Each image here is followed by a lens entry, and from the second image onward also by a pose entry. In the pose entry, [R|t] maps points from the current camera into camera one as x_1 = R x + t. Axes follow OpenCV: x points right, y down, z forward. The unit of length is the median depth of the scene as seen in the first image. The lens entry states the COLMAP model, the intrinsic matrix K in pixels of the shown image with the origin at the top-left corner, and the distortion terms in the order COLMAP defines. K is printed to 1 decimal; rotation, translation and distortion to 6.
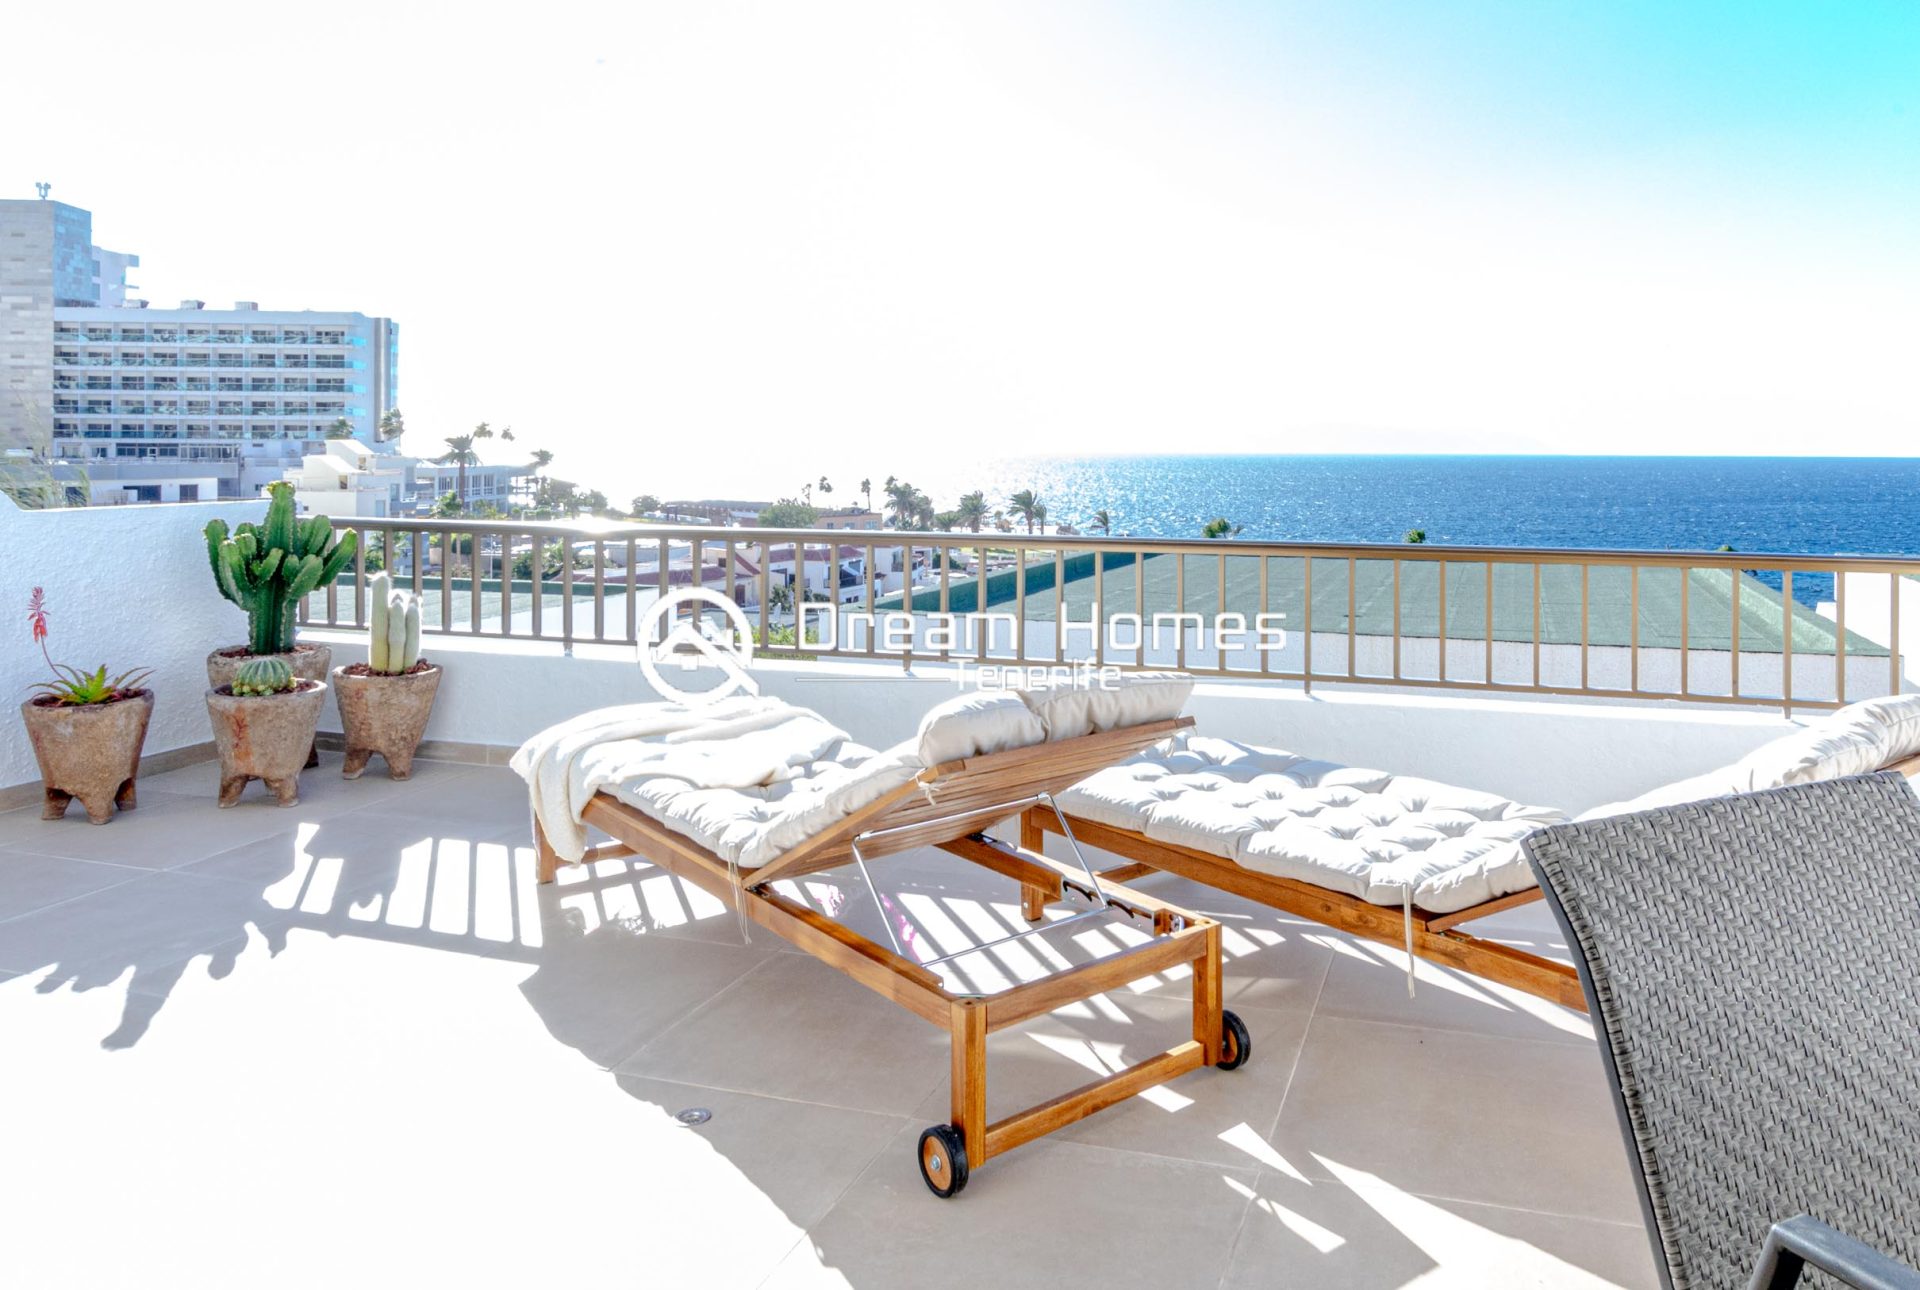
lens RADIAL K [[1358.9, 0, 1106.5], [0, 1358.9, 455.7], [0, 0, 1]] dist [0.012083, -0.001286]
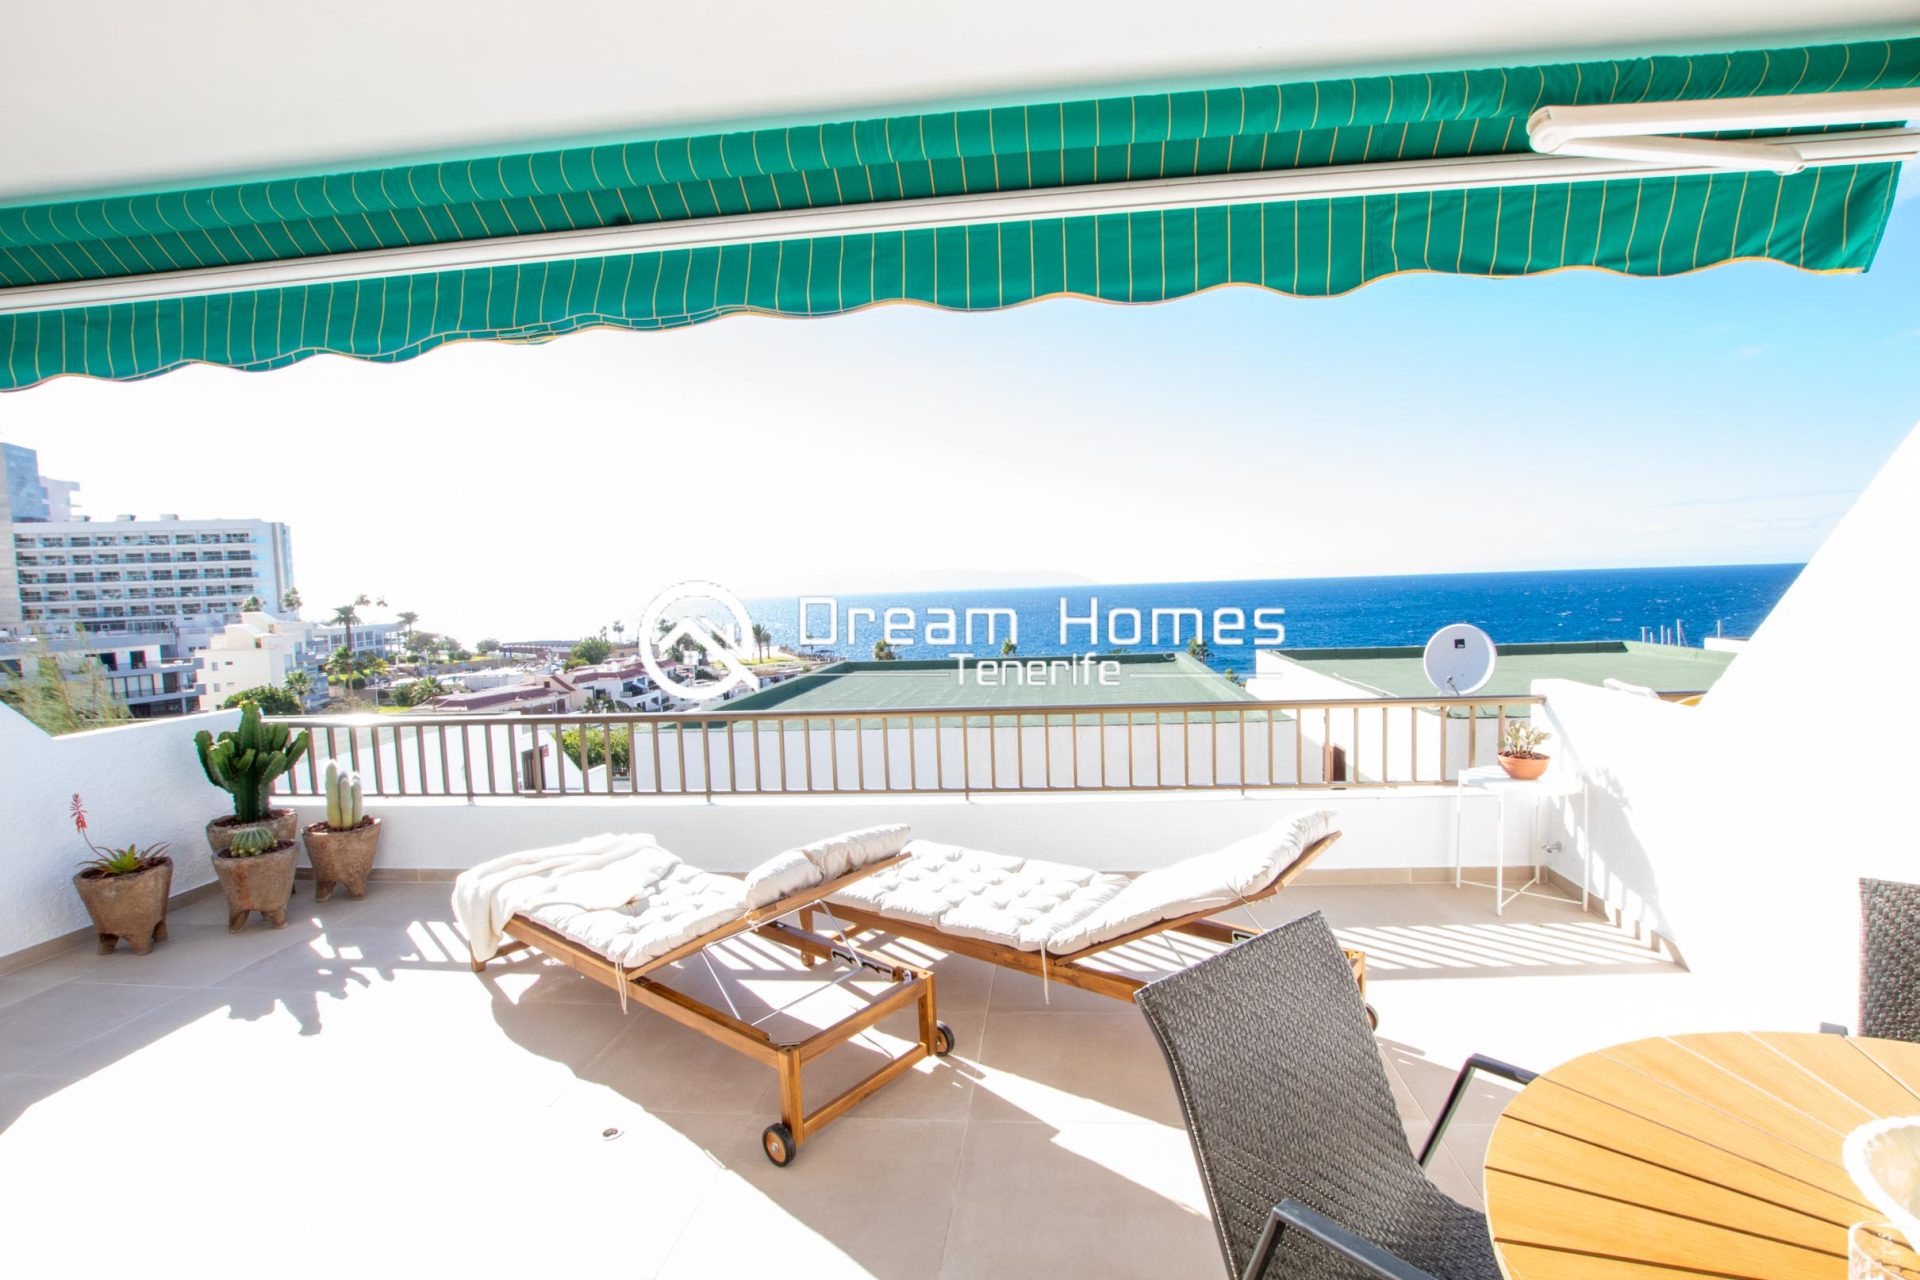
lens RADIAL K [[885.7, 0, 960.0], [0, 885.7, 640.0], [0, 0, 1]] dist [-0.021442, 0.000983]
pose [[0.984084, -0.053825, 0.169359, -0.032767], [0.043242, 0.996910, 0.065573, -0.094627], [-0.172365, -0.057206, 0.983371, -0.027593]]
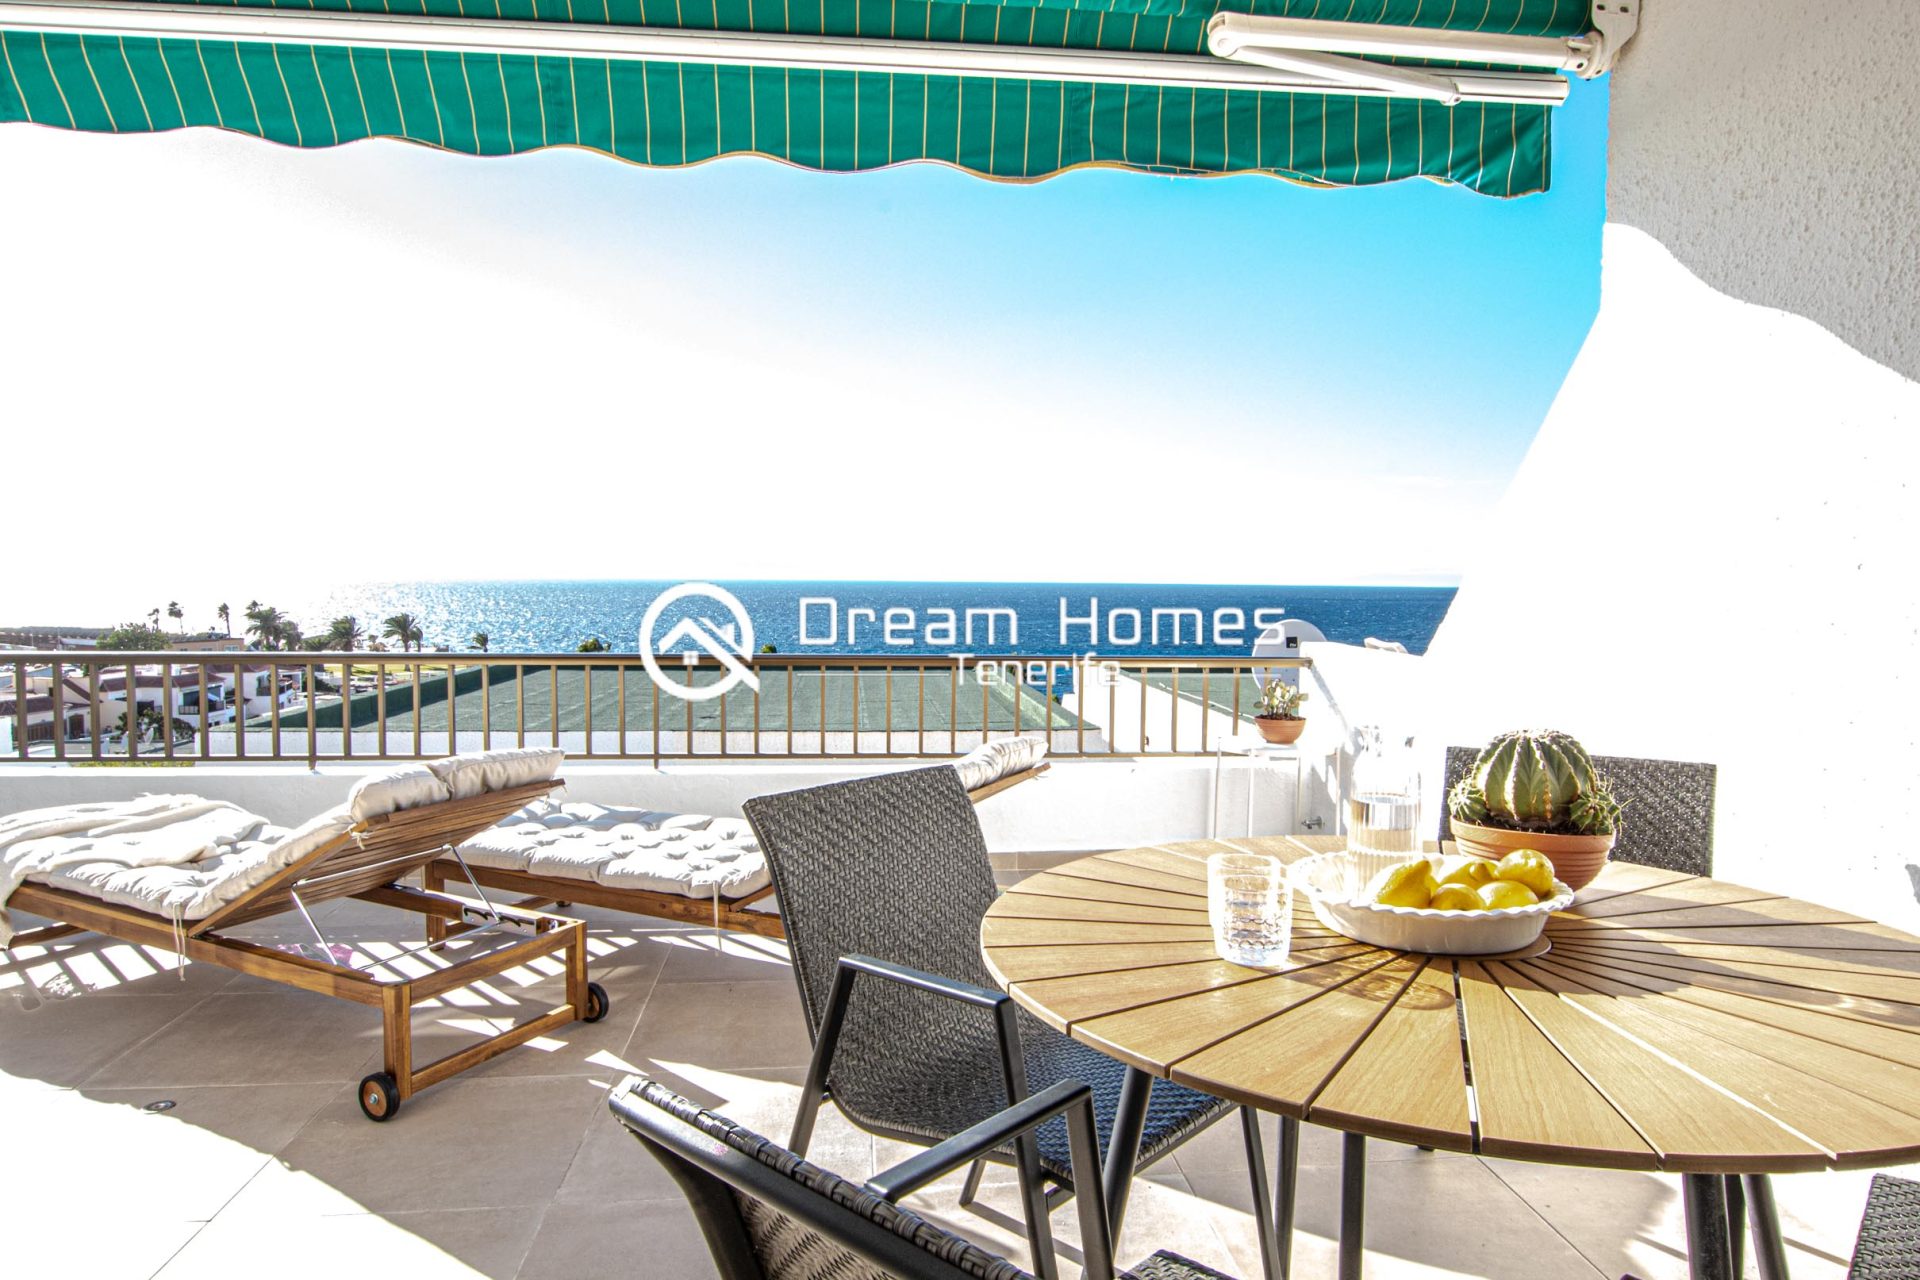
lens RADIAL K [[1225.5, 0, 960.0], [0, 1225.5, 640.0], [0, 0, 1]] dist [-0.003880, 0.005594]
pose [[0.931626, -0.016255, 0.363056, -0.008237], [-0.001692, 0.998794, 0.049061, -0.009169], [-0.363416, -0.046321, 0.930475, -0.231417]]
